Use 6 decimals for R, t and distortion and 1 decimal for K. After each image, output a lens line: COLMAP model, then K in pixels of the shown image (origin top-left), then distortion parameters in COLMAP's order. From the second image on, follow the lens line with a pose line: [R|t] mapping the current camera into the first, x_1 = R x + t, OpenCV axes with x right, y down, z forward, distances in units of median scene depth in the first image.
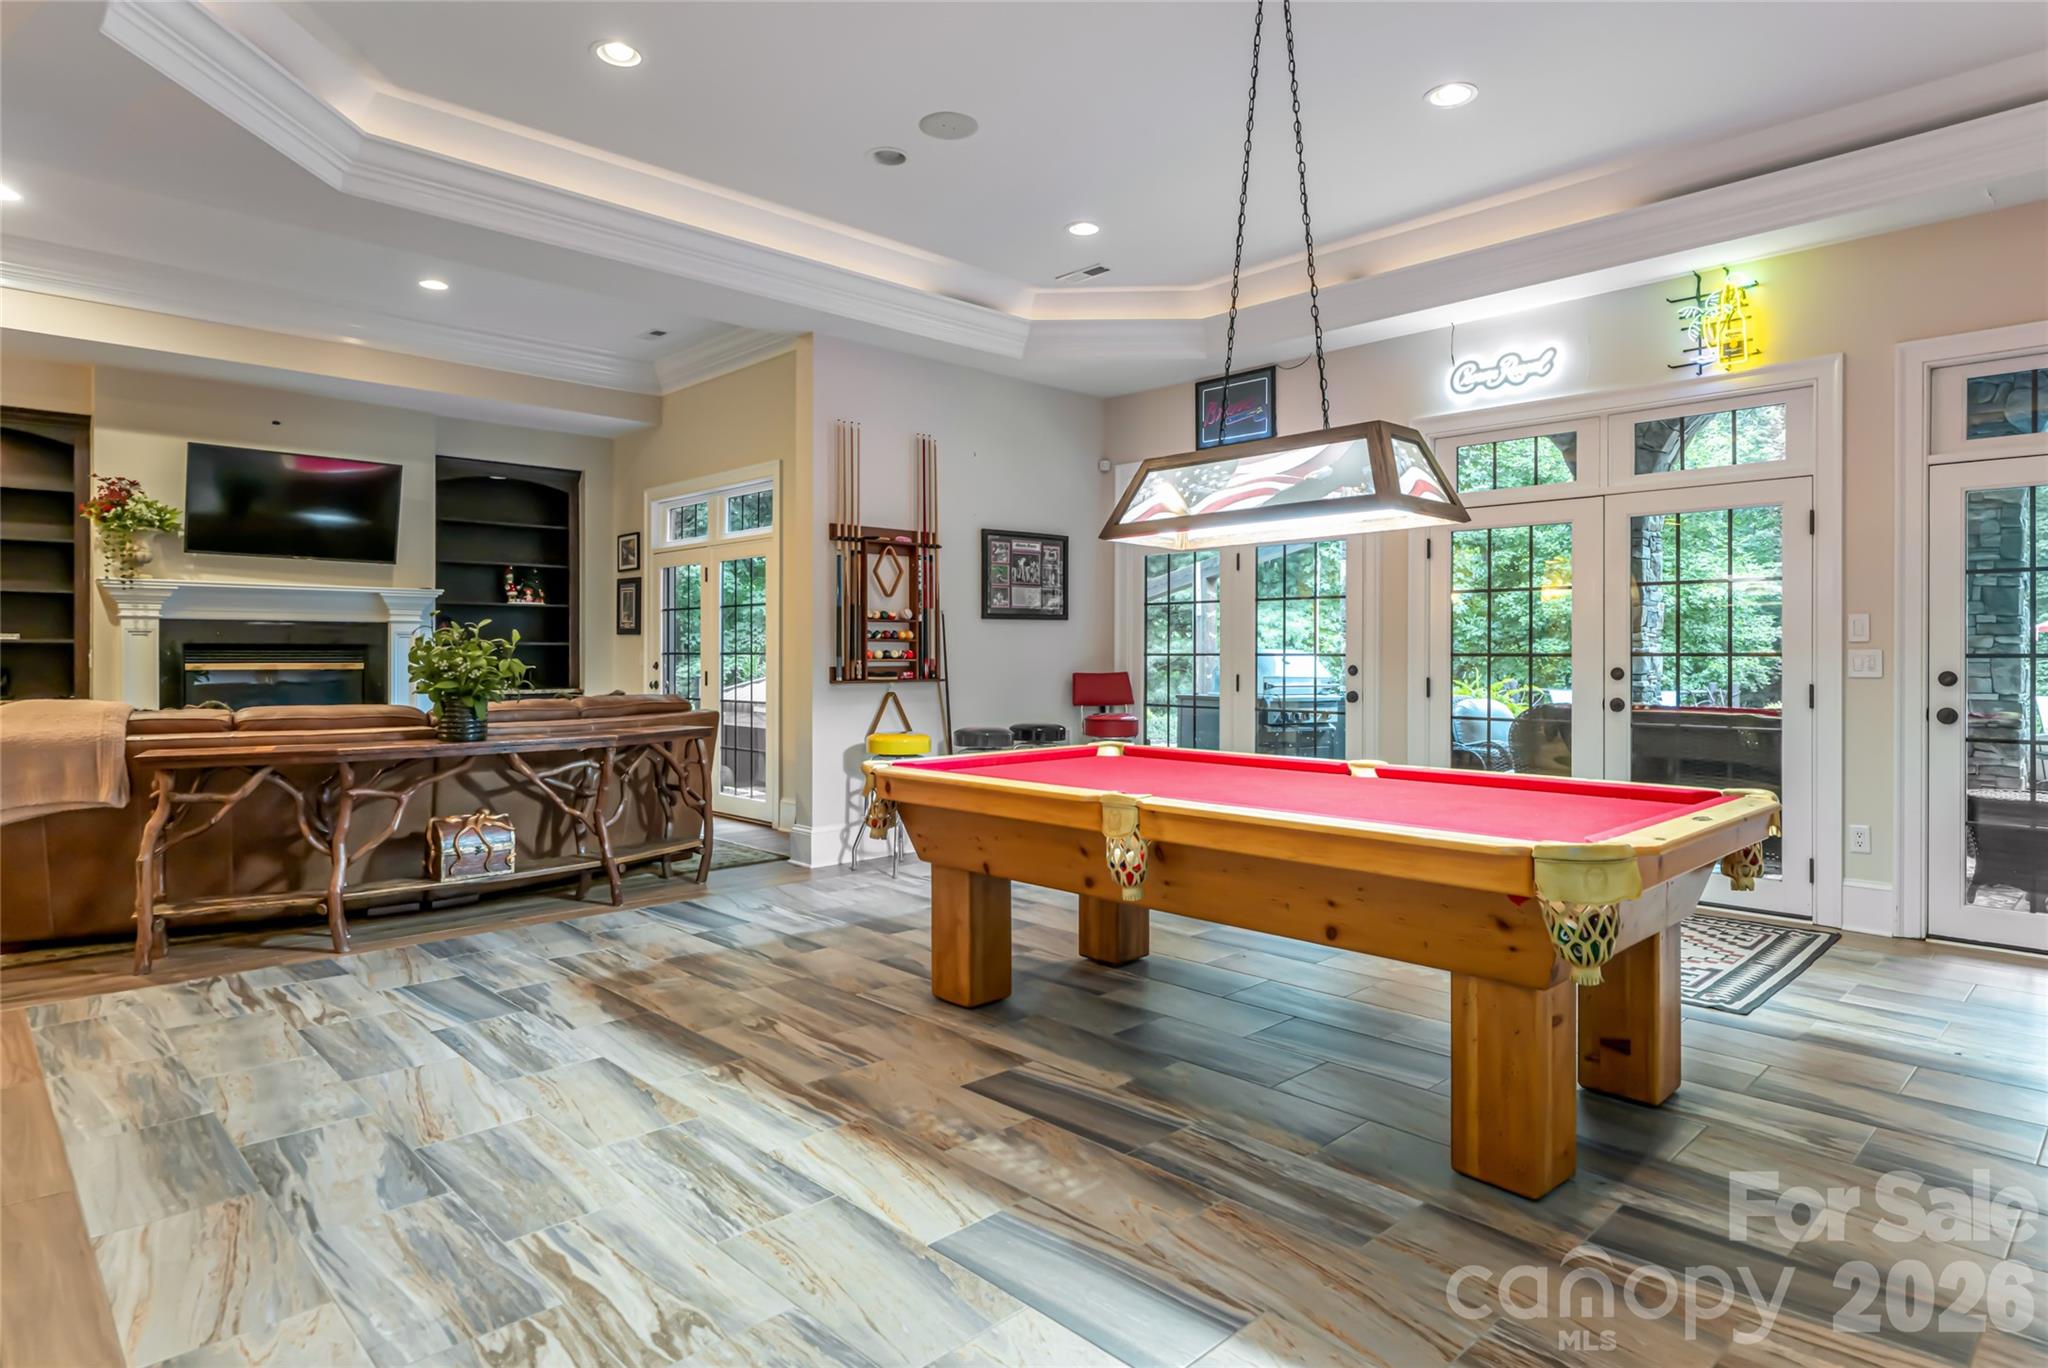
lens RADIAL K [[1107.5, 0, 1024.5], [0, 1107.5, 658.6], [0, 0, 1]] dist [-0.000538, 0.000837]
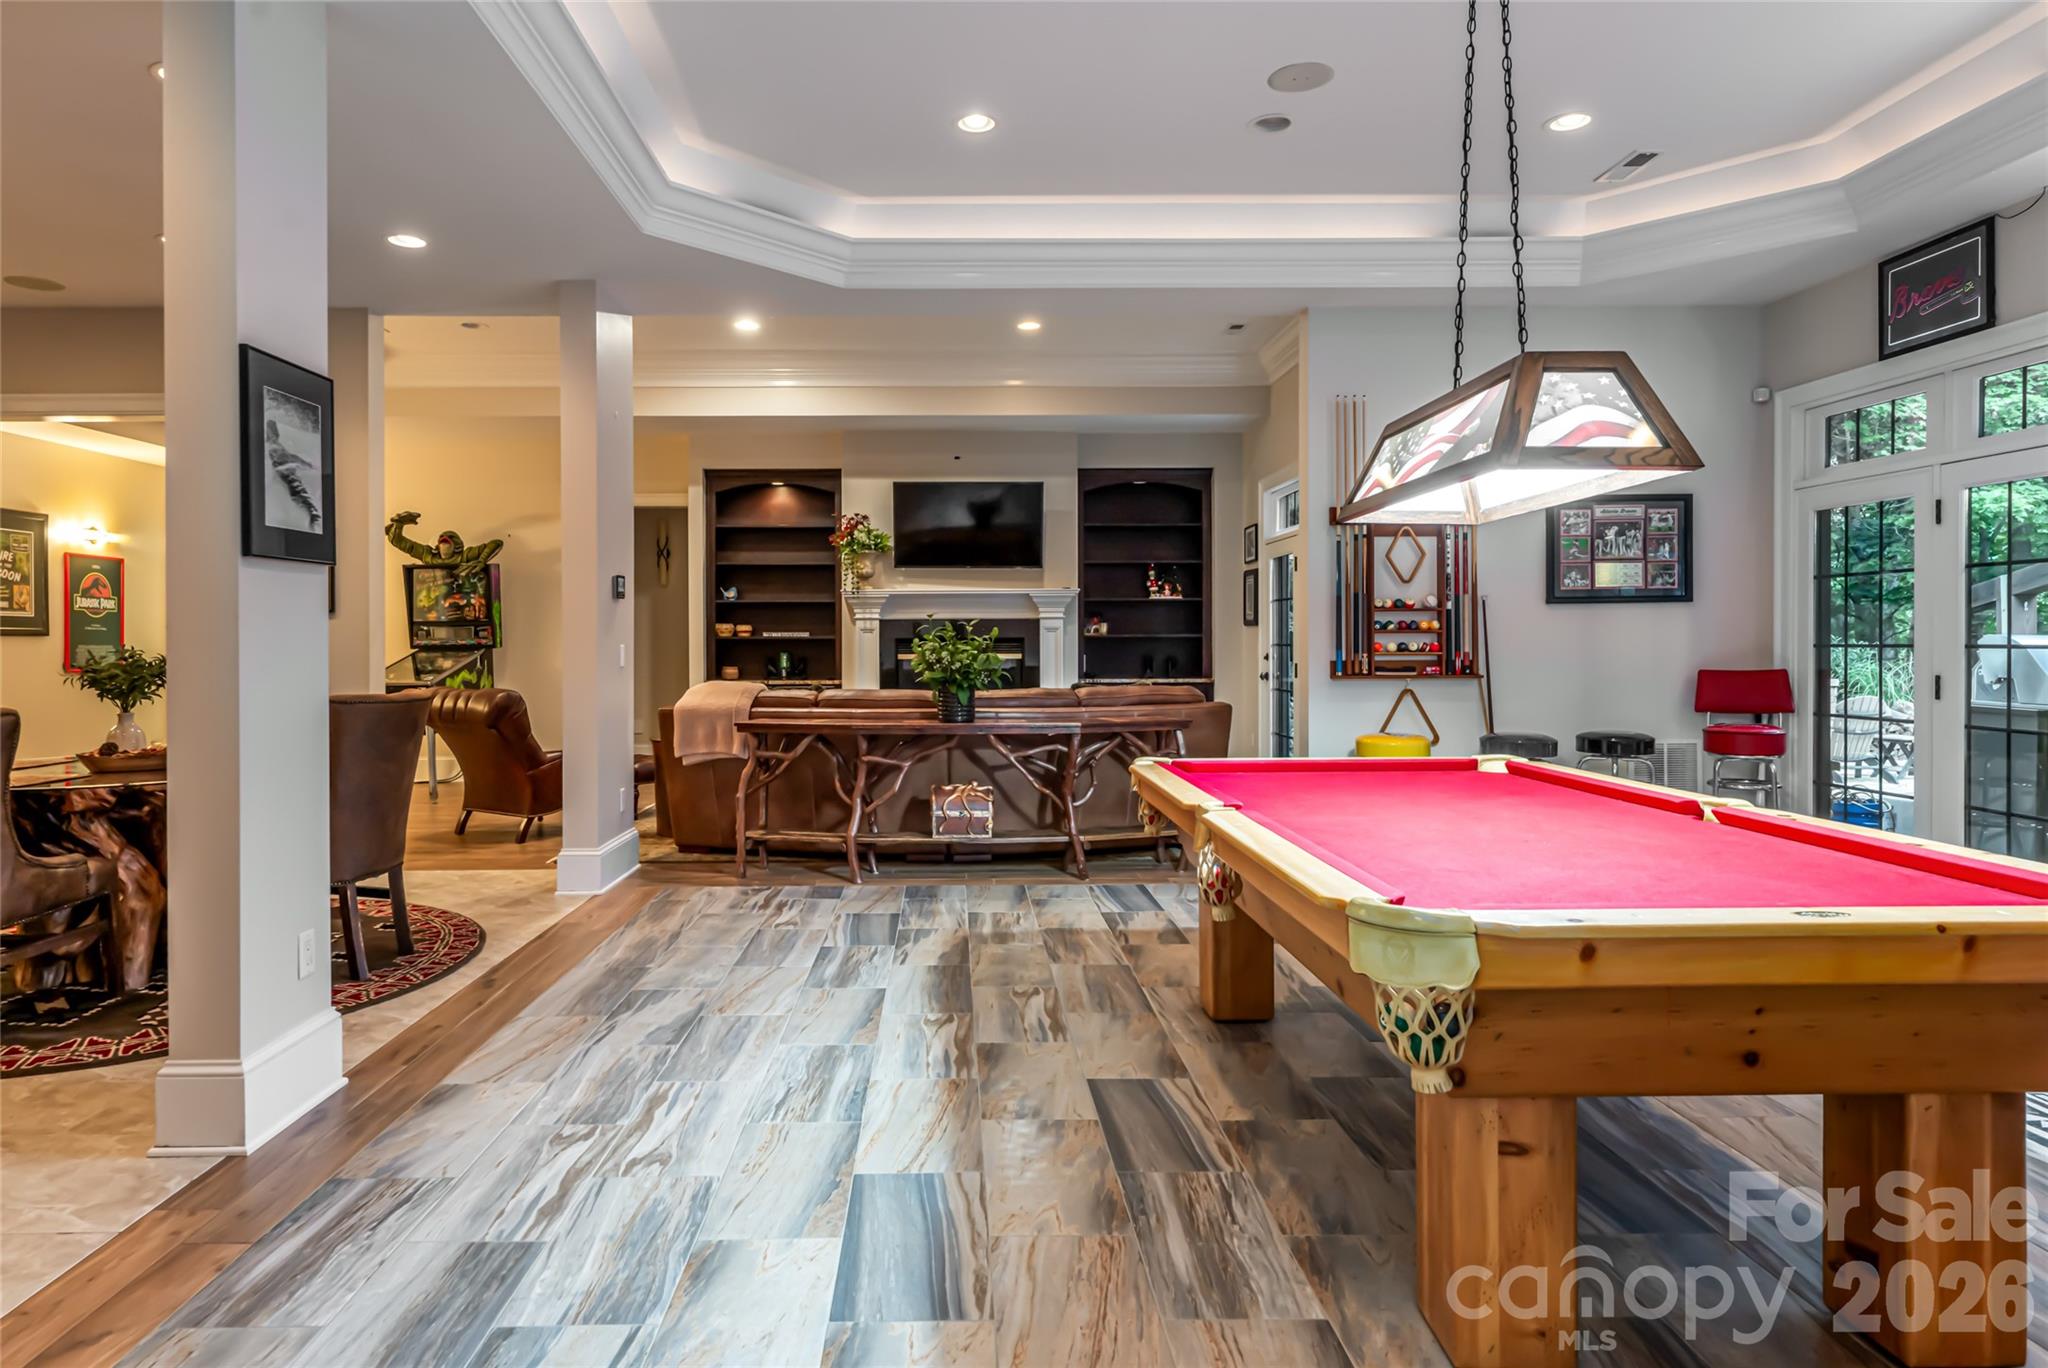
lens RADIAL K [[1198.3, 0, 1015.4], [0, 1198.3, 650.6], [0, 0, 1]] dist [0.001372, -0.000961]
pose [[0.742216, 0.001646, -0.670158, 0.323820], [0.001288, 0.999992, 0.003882, -0.005527], [0.670159, -0.003744, 0.742208, 0.073184]]
